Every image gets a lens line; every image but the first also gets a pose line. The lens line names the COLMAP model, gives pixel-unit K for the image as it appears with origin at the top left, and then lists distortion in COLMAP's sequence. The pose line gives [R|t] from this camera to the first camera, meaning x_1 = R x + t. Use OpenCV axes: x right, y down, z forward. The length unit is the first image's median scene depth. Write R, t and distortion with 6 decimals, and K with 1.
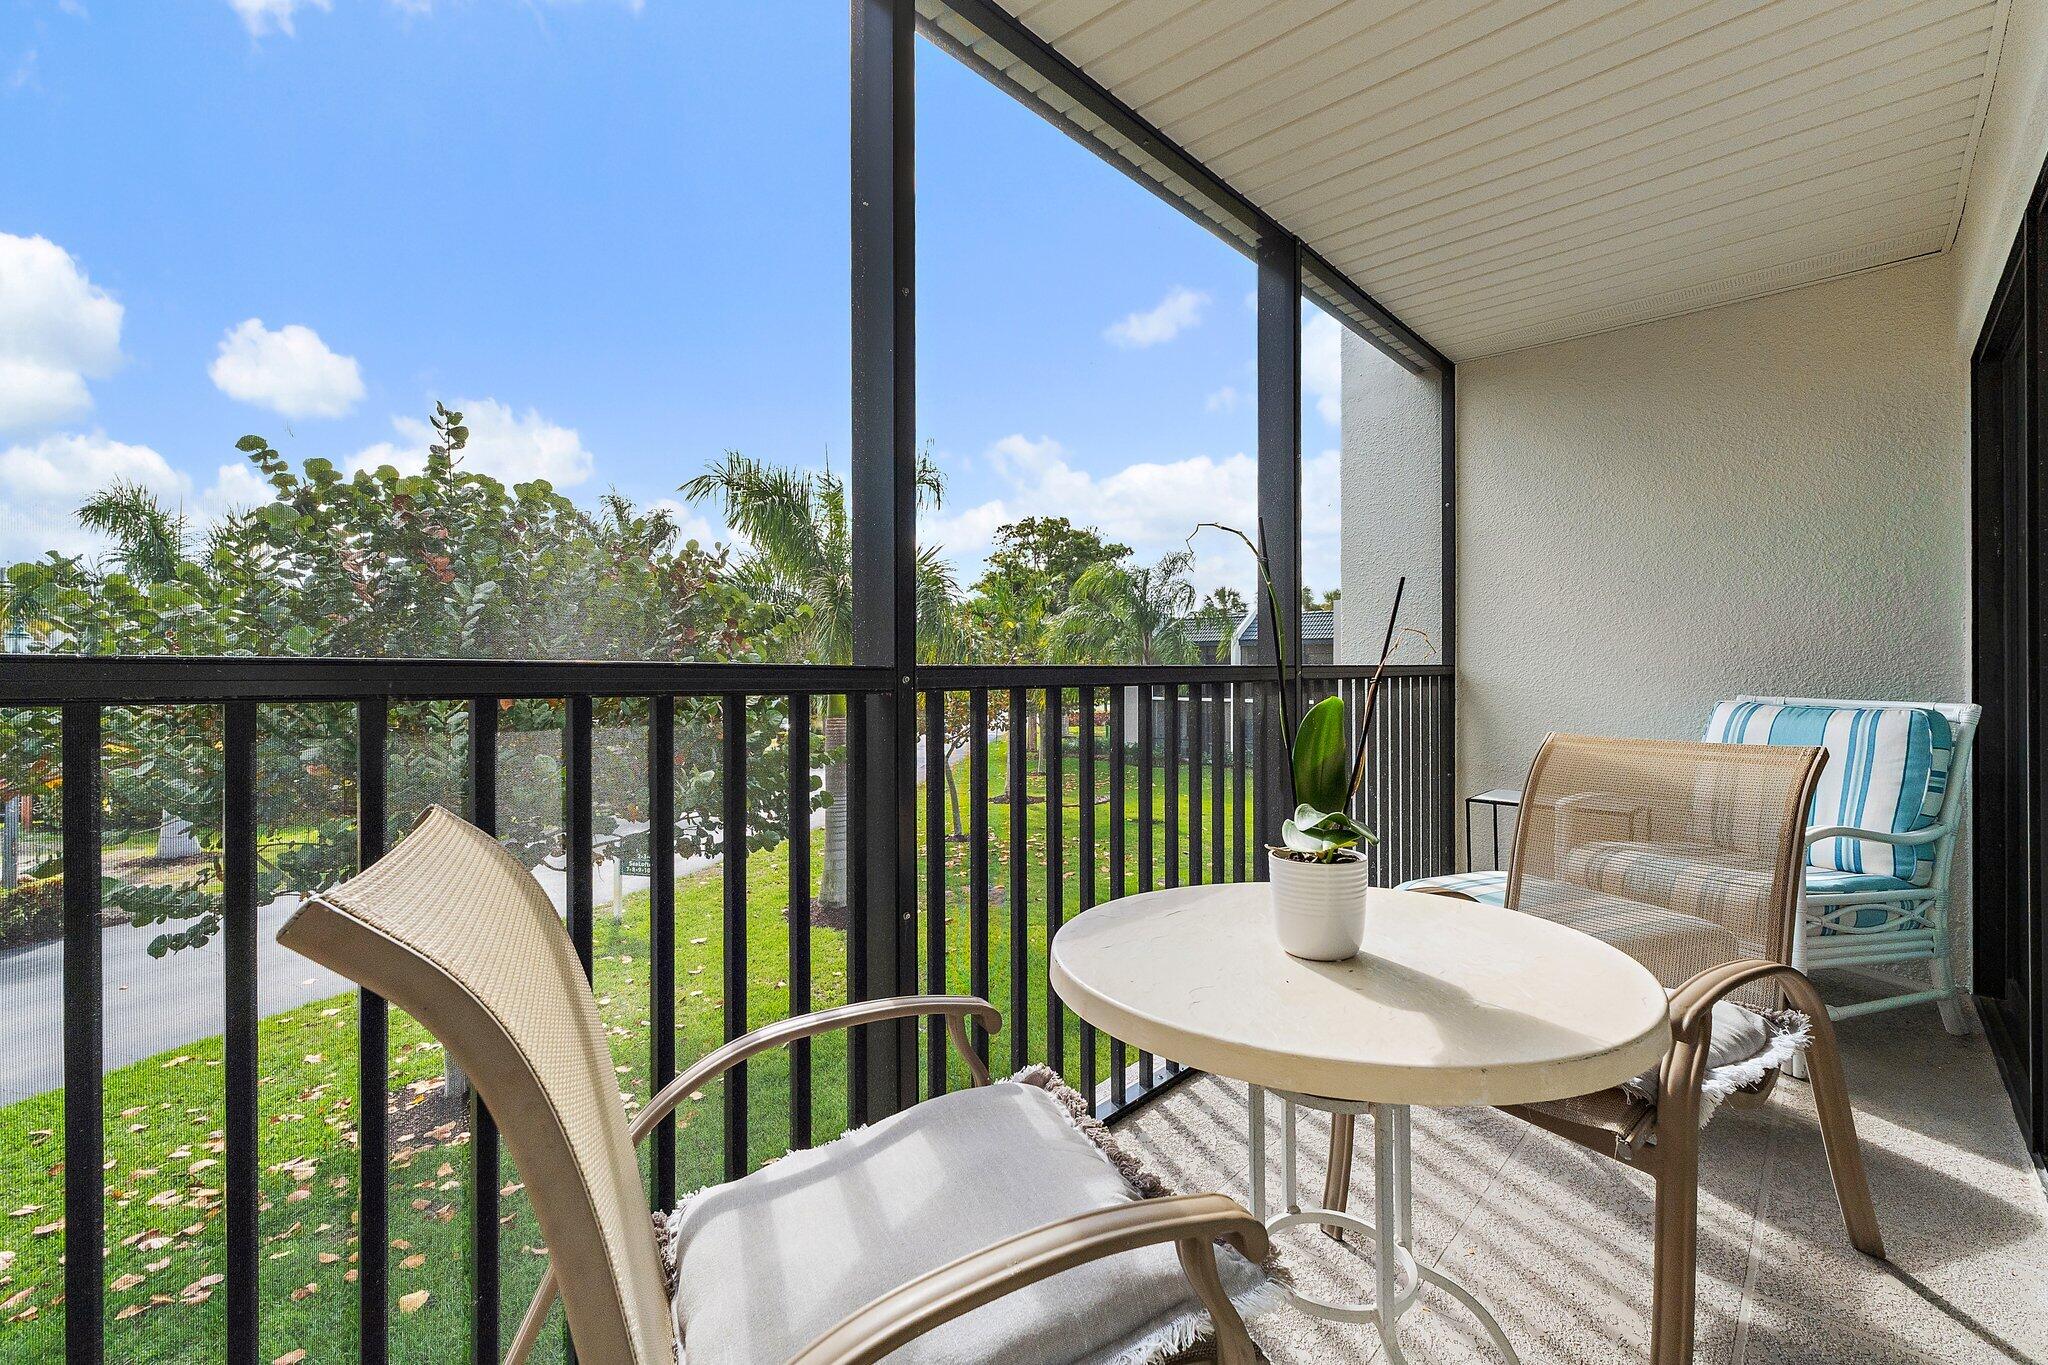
lens RADIAL K [[892.0, 0, 1031.8], [0, 892.0, 679.7], [0, 0, 1]] dist [-0.014067, 0.013906]
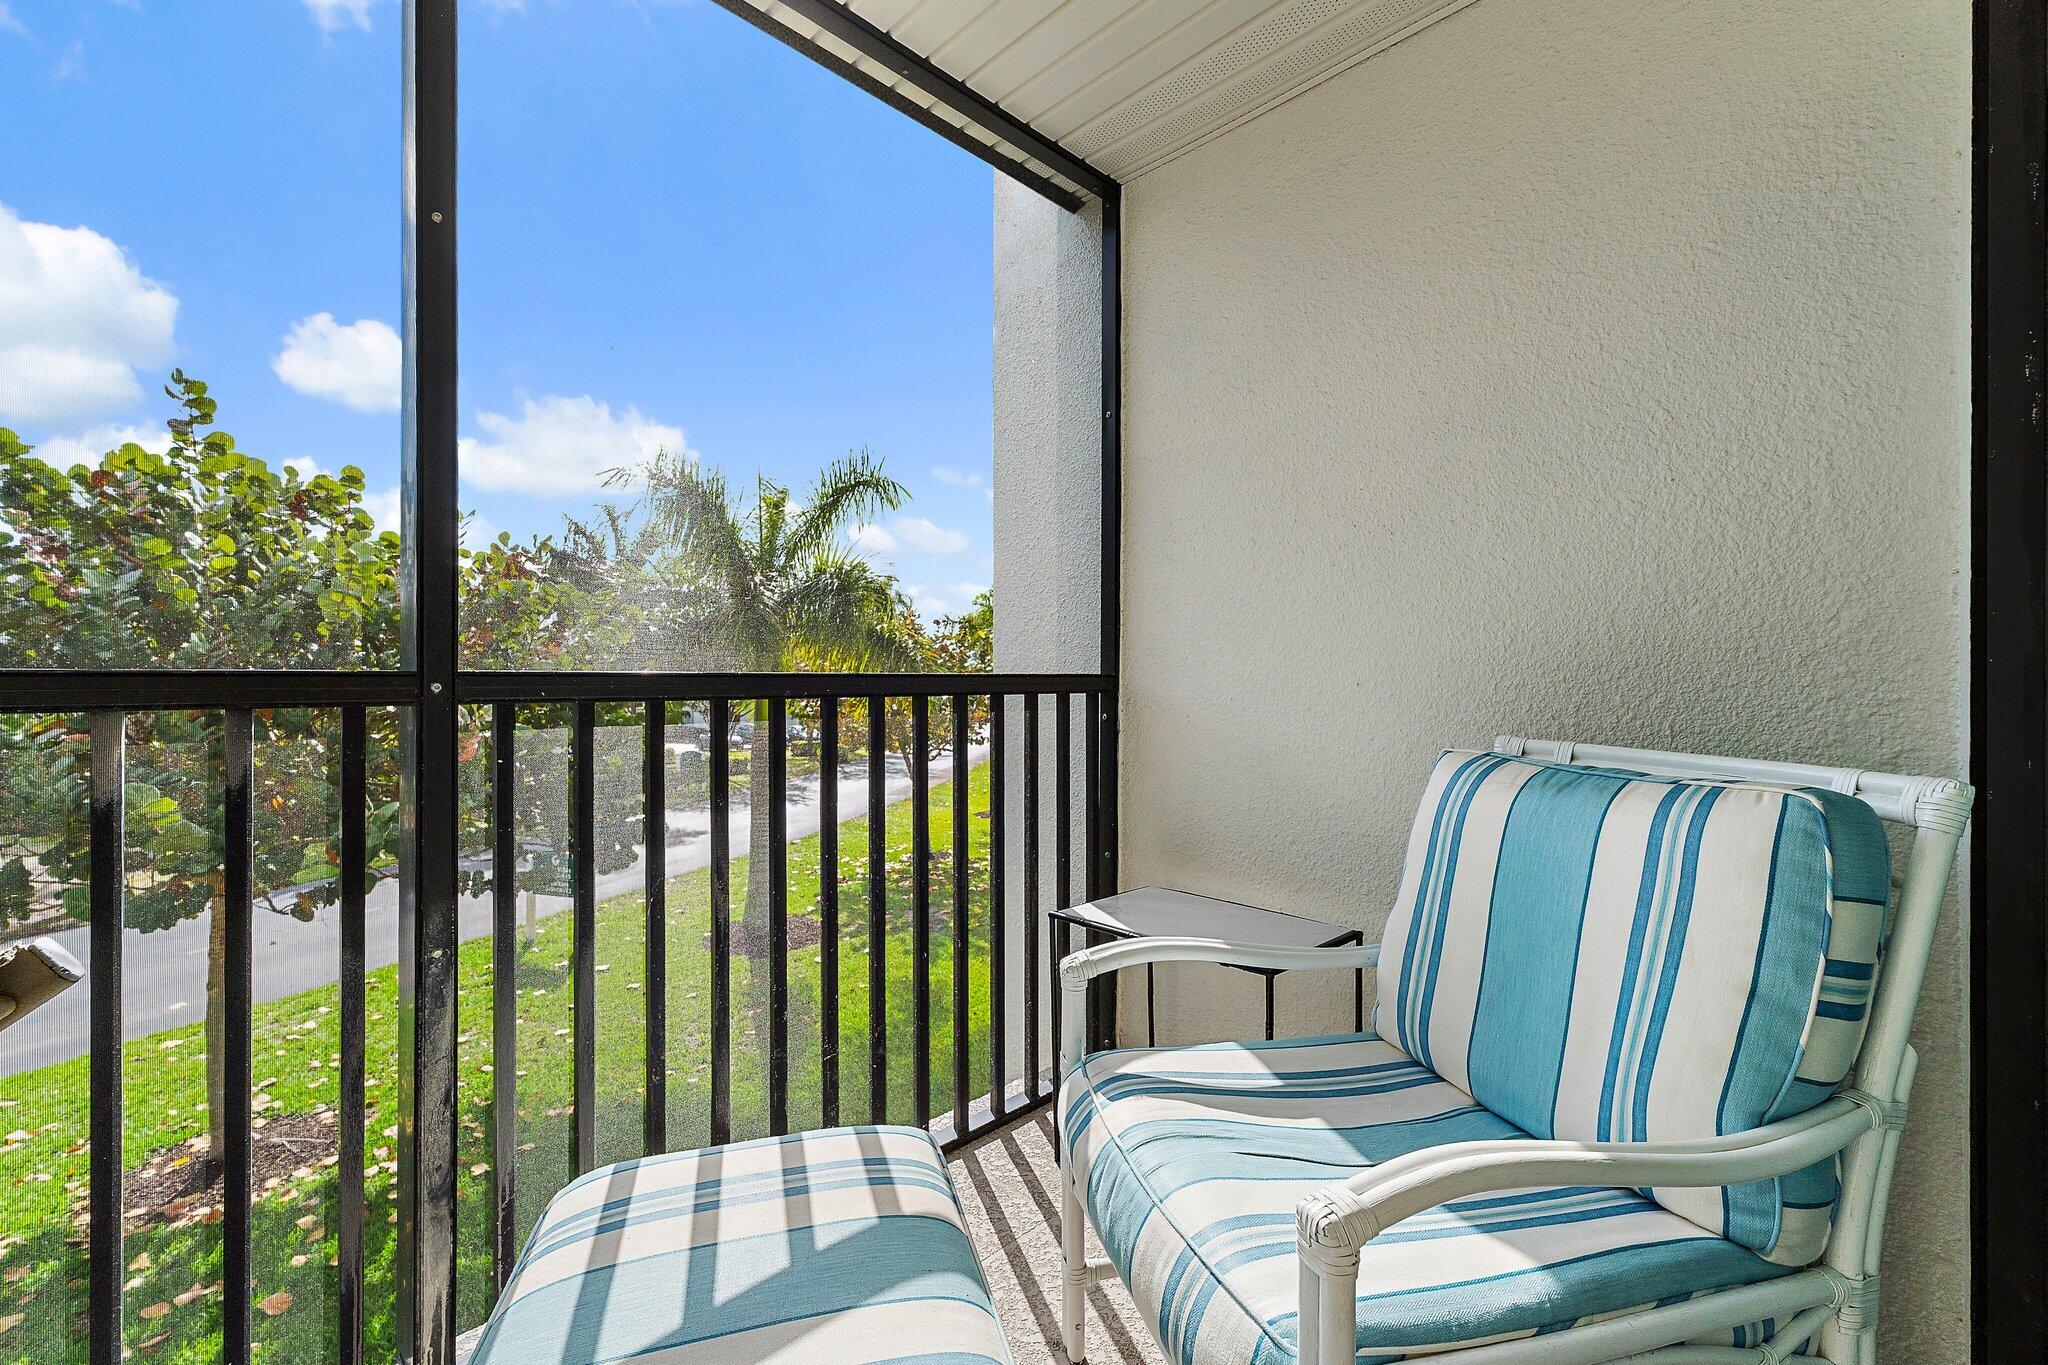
lens RADIAL K [[863.1, 0, 1031.5], [0, 863.1, 684.6], [0, 0, 1]] dist [0.009390, 0.000031]
pose [[0.998357, 0.003123, -0.057213, 0.446398], [-0.003222, 0.999993, -0.001628, -0.007830], [0.057207, 0.001809, 0.998361, 0.394959]]
